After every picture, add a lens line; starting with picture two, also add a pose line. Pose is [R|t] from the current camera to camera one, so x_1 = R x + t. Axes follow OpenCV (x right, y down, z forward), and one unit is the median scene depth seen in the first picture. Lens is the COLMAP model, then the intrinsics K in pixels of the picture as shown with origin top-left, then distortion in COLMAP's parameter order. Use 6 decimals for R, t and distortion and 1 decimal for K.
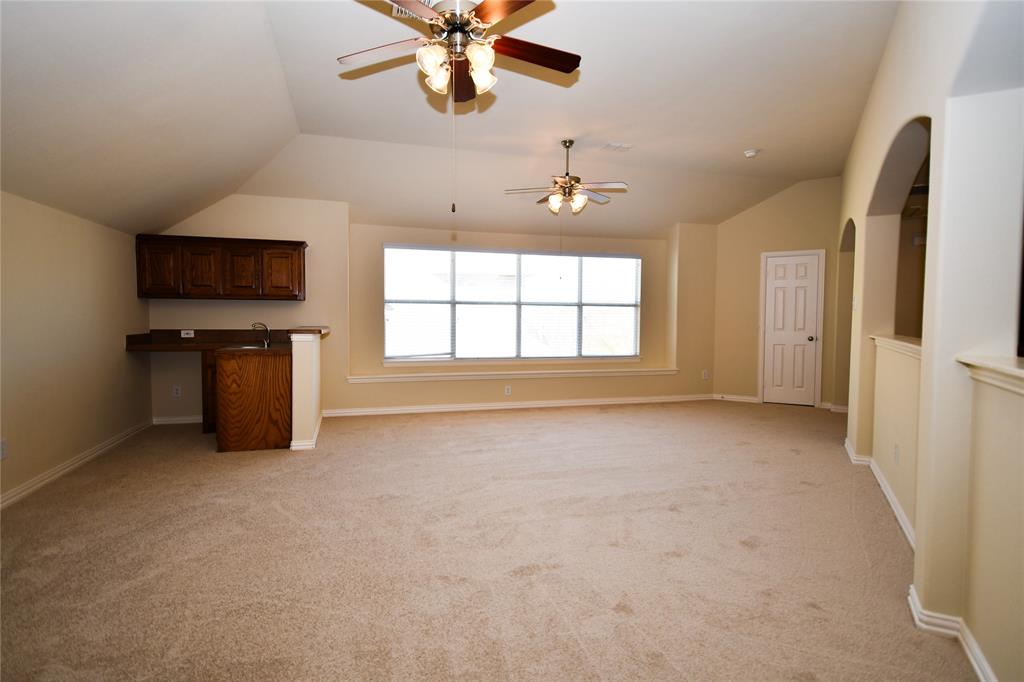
lens RADIAL K [[532.2, 0, 512.0], [0, 532.2, 341.0], [0, 0, 1]] dist [0.022016, 0.000268]
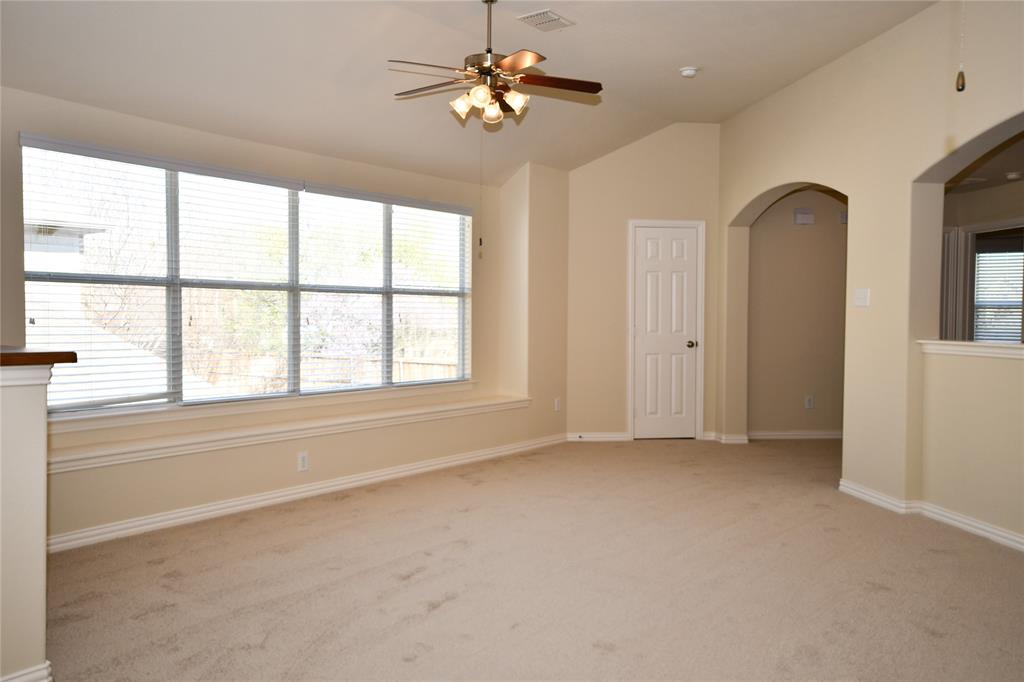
lens RADIAL K [[845.5, 0, 512.0], [0, 845.5, 341.0], [0, 0, 1]] dist [0.023595, 0.001506]
pose [[0.803129, -0.019510, 0.595486, -0.307466], [0.025329, 0.999678, -0.001408, -0.013211], [-0.595266, 0.016214, 0.803365, 0.233636]]
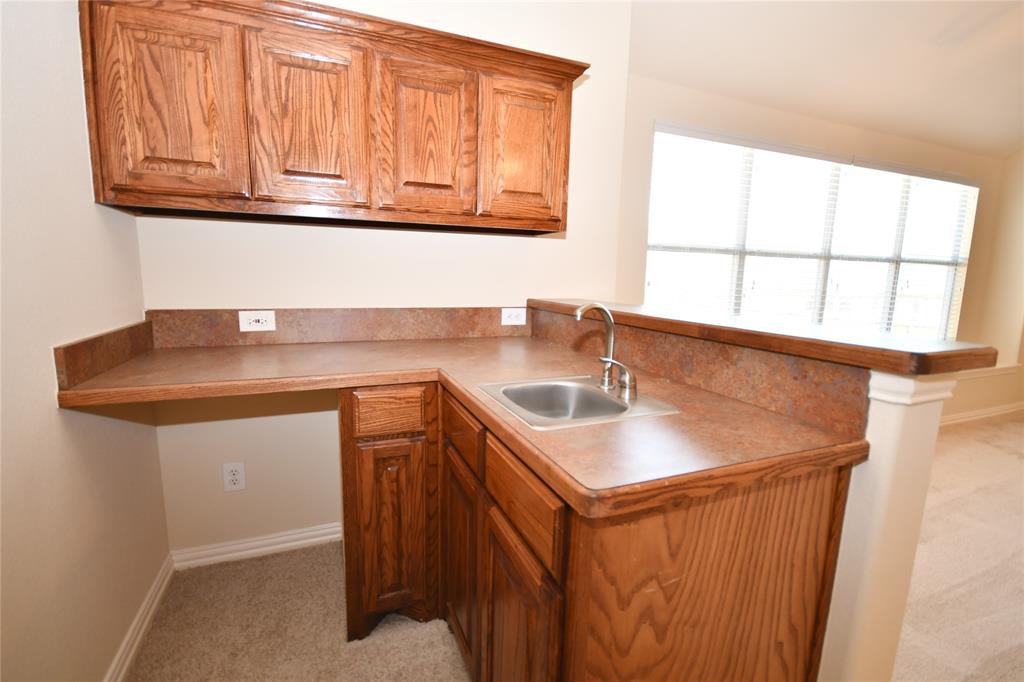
lens RADIAL K [[457.6, 0, 512.0], [0, 457.6, 341.0], [0, 0, 1]] dist [-0.000918, -0.000411]
pose [[0.994315, -0.000091, 0.106476, -0.380505], [-0.010847, 0.994711, 0.102137, -0.026907], [-0.105923, -0.102712, 0.989055, 0.551825]]
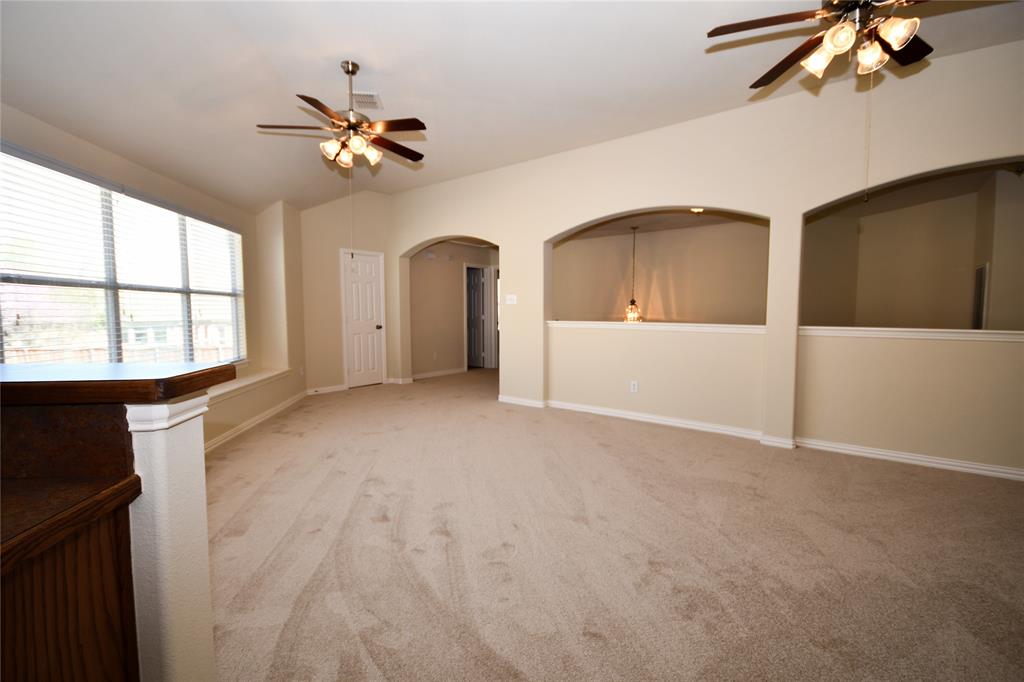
lens RADIAL K [[446.6, 0, 512.0], [0, 446.6, 341.0], [0, 0, 1]] dist [-0.000277, -0.000013]
pose [[0.169076, -0.074815, 0.982759, -0.368557], [0.046084, 0.996624, 0.067942, -0.027516], [-0.984525, 0.033802, 0.171953, 0.539932]]
